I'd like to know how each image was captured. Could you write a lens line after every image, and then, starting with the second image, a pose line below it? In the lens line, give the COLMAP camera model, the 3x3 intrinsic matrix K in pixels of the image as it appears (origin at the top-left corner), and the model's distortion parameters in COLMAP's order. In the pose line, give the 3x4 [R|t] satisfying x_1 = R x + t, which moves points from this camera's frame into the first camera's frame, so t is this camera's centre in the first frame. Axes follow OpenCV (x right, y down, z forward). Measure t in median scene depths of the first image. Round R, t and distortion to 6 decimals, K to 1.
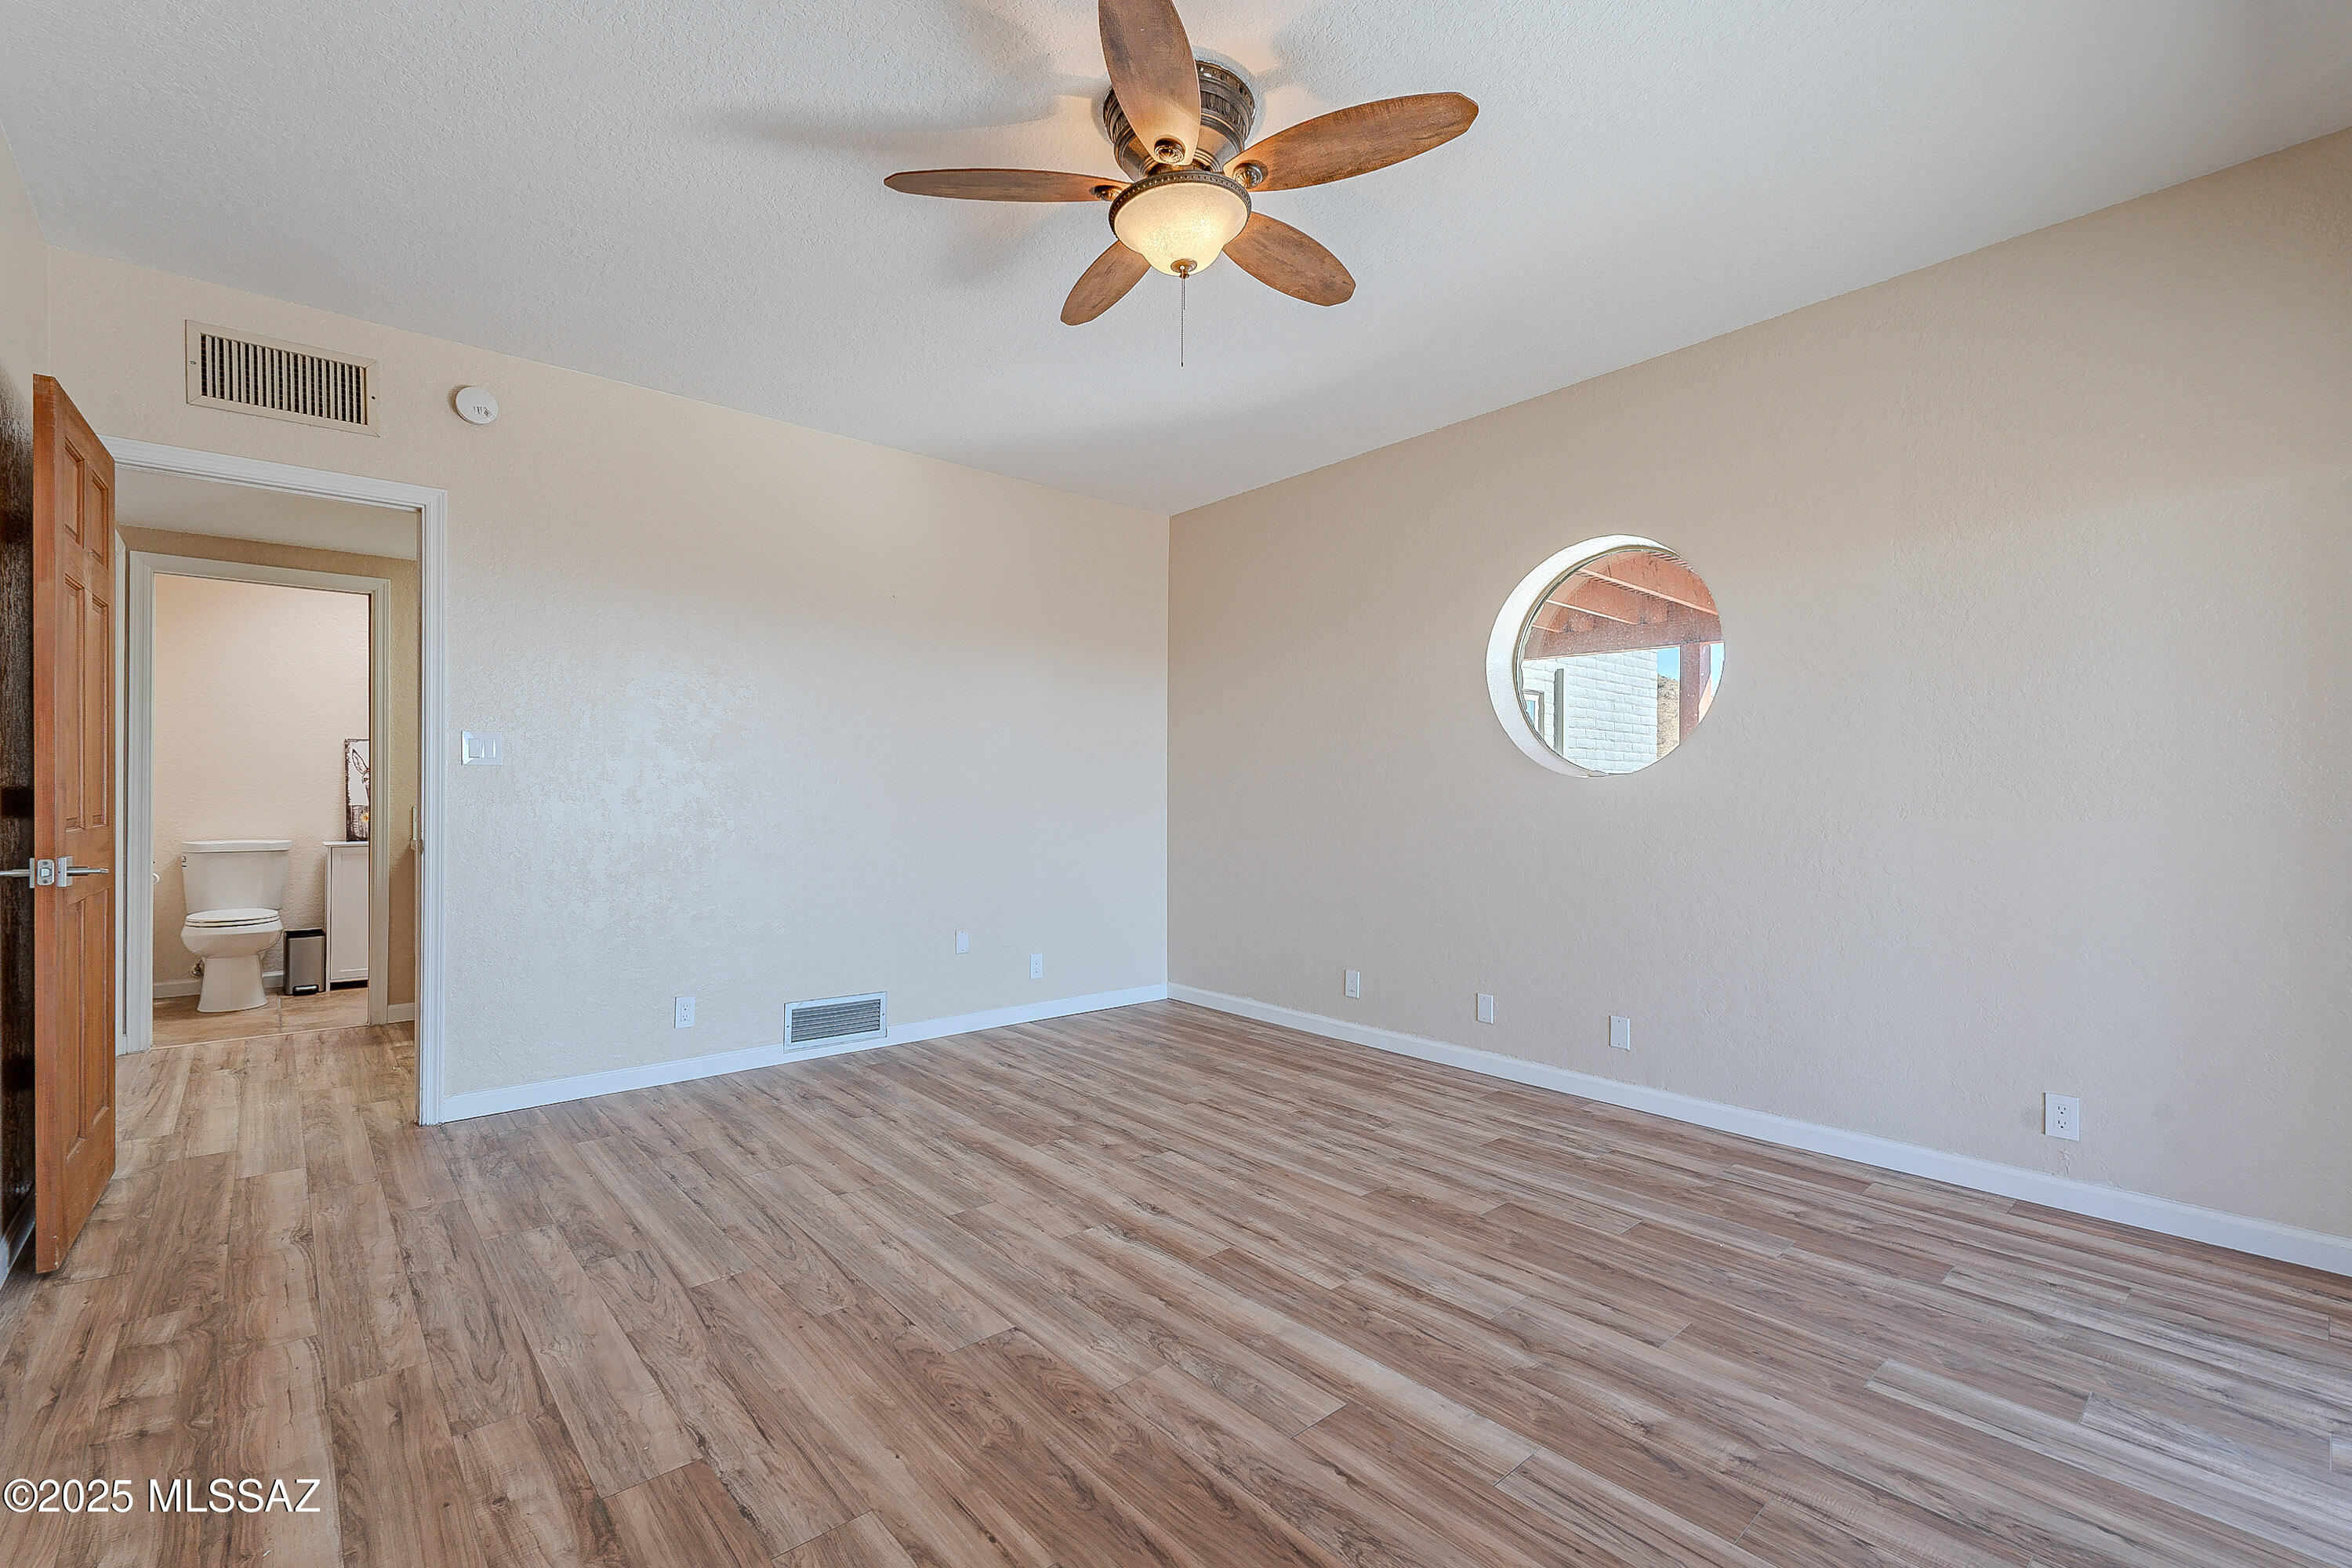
lens RADIAL K [[1040.6, 0, 1177.9], [0, 1040.6, 786.6], [0, 0, 1]] dist [0.000999, -0.000022]
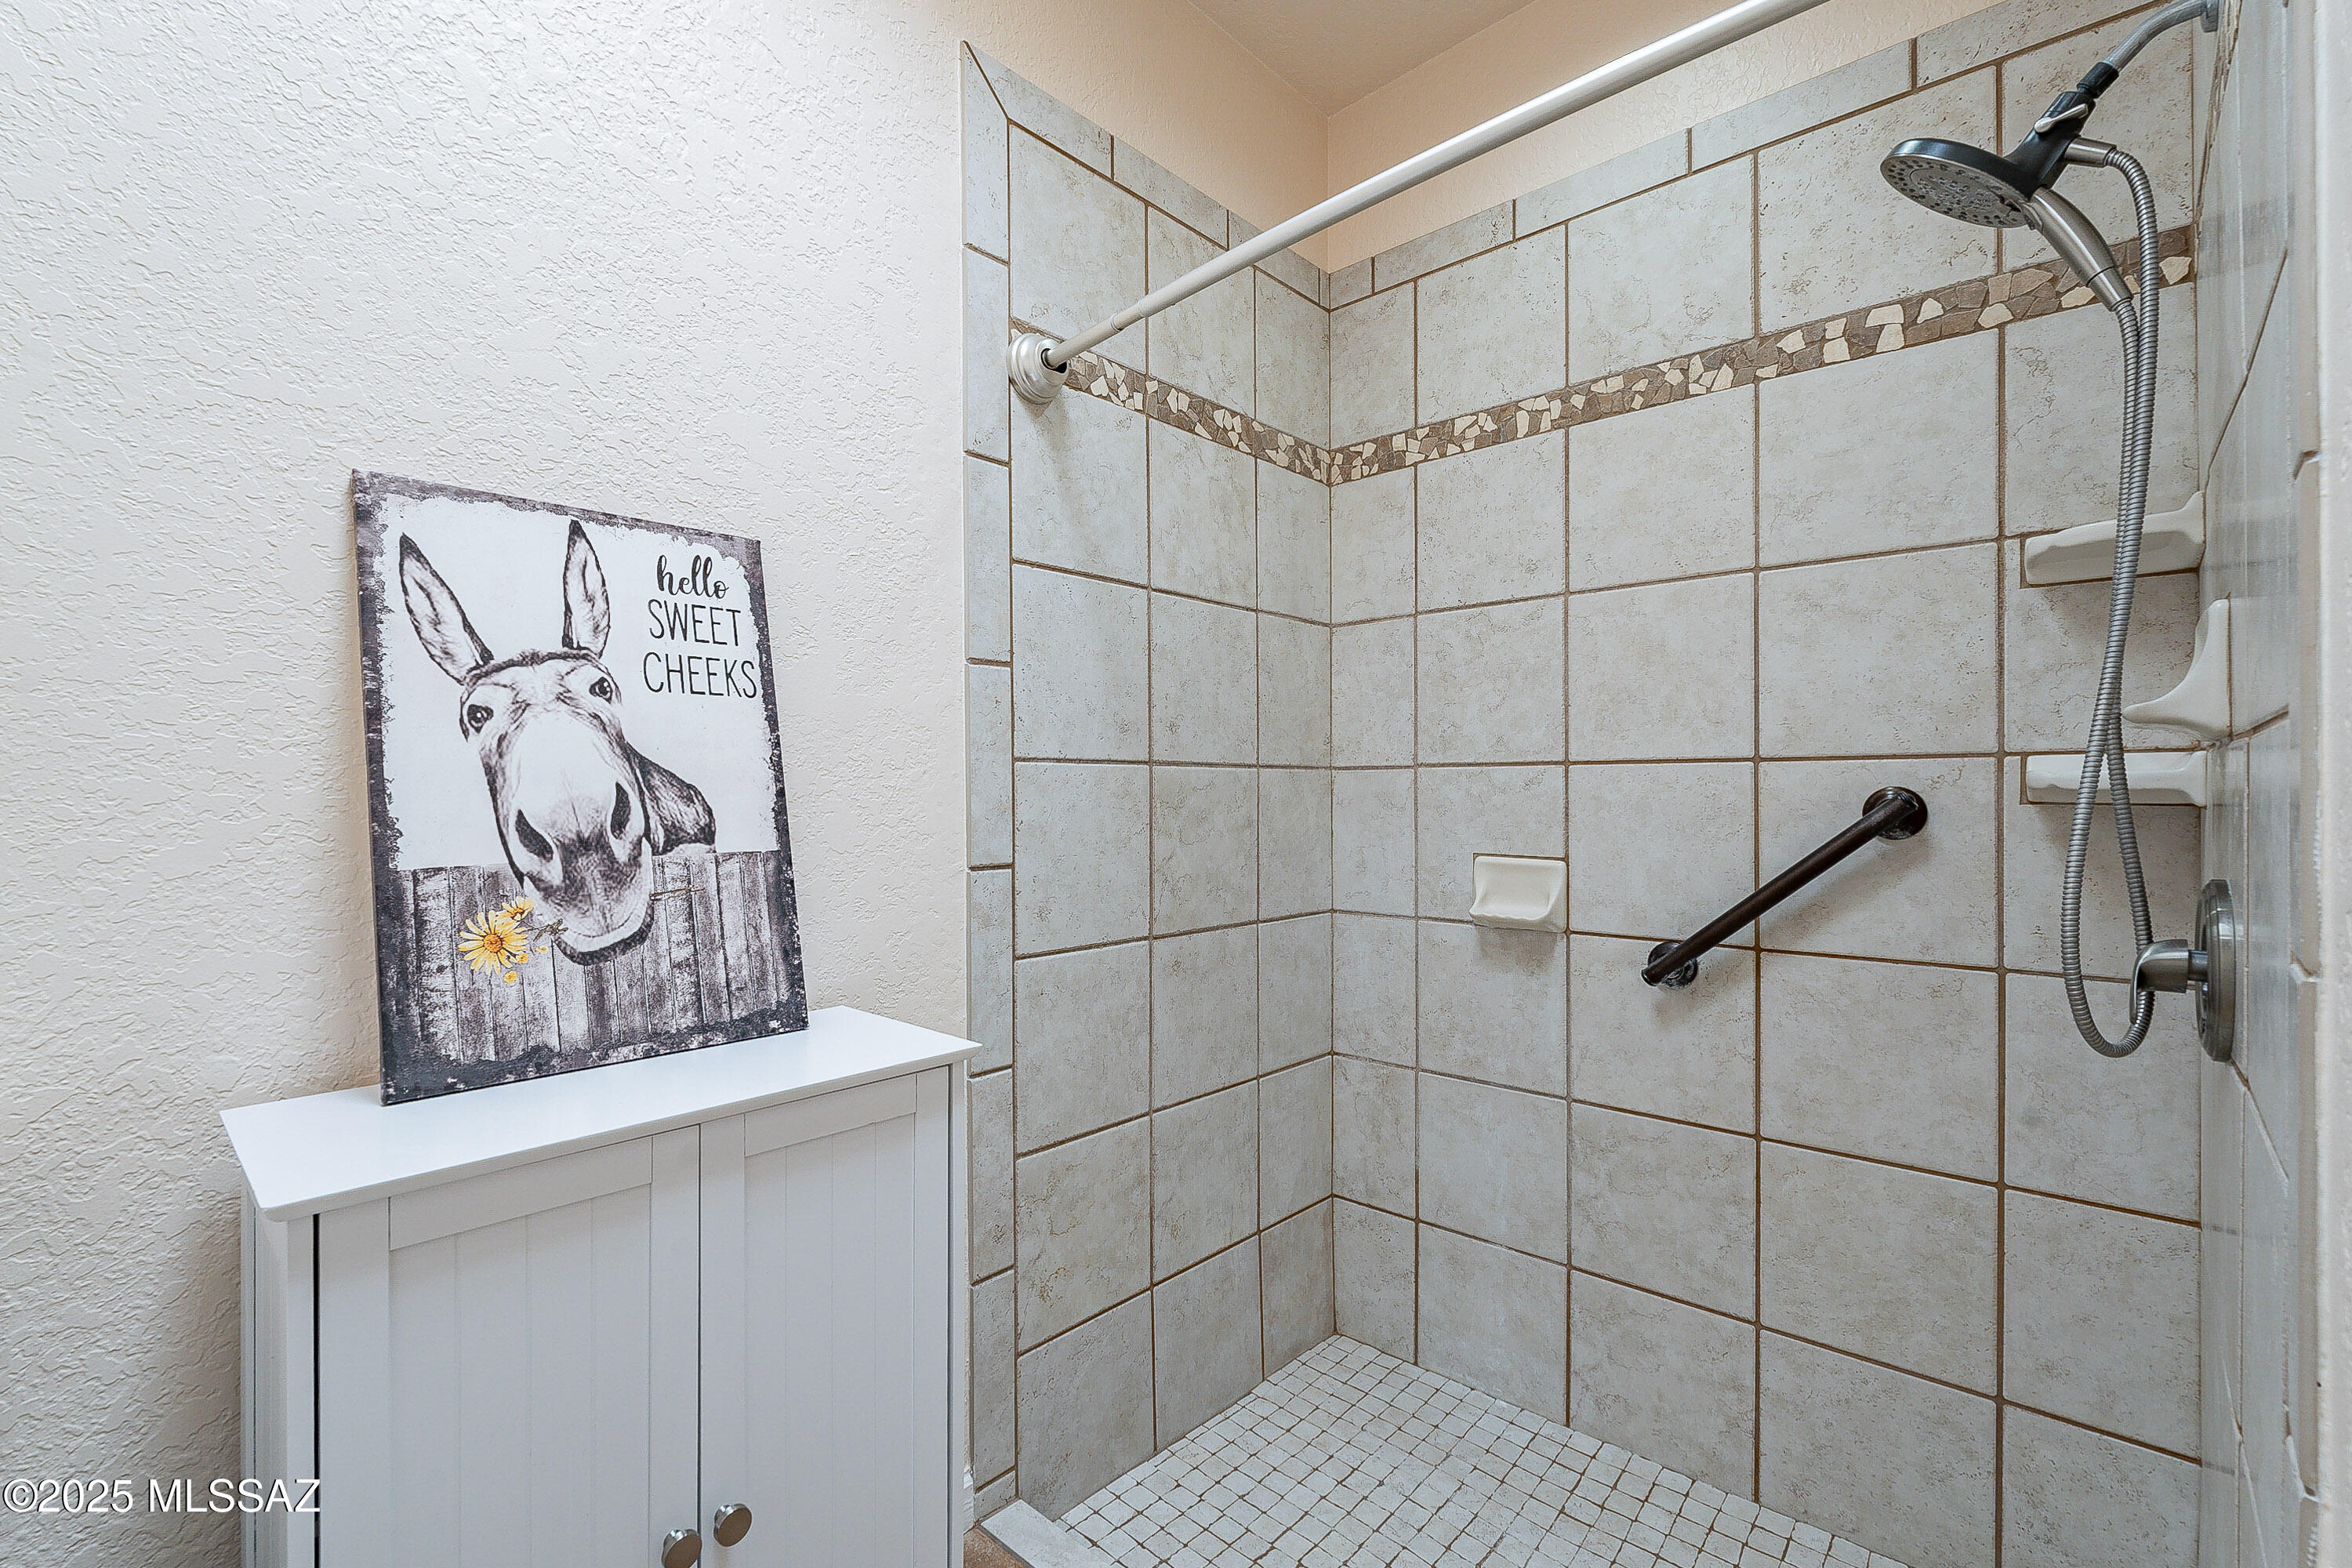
lens RADIAL K [[1040.6, 0, 1170.8], [0, 1040.6, 787.3], [0, 0, 1]] dist [0.000999, -0.000022]
pose [[0.993689, -0.011263, 0.111605, -0.123994], [0.011227, 0.999937, 0.000951, 0.001126], [-0.111609, 0.000308, 0.993752, 0.147493]]
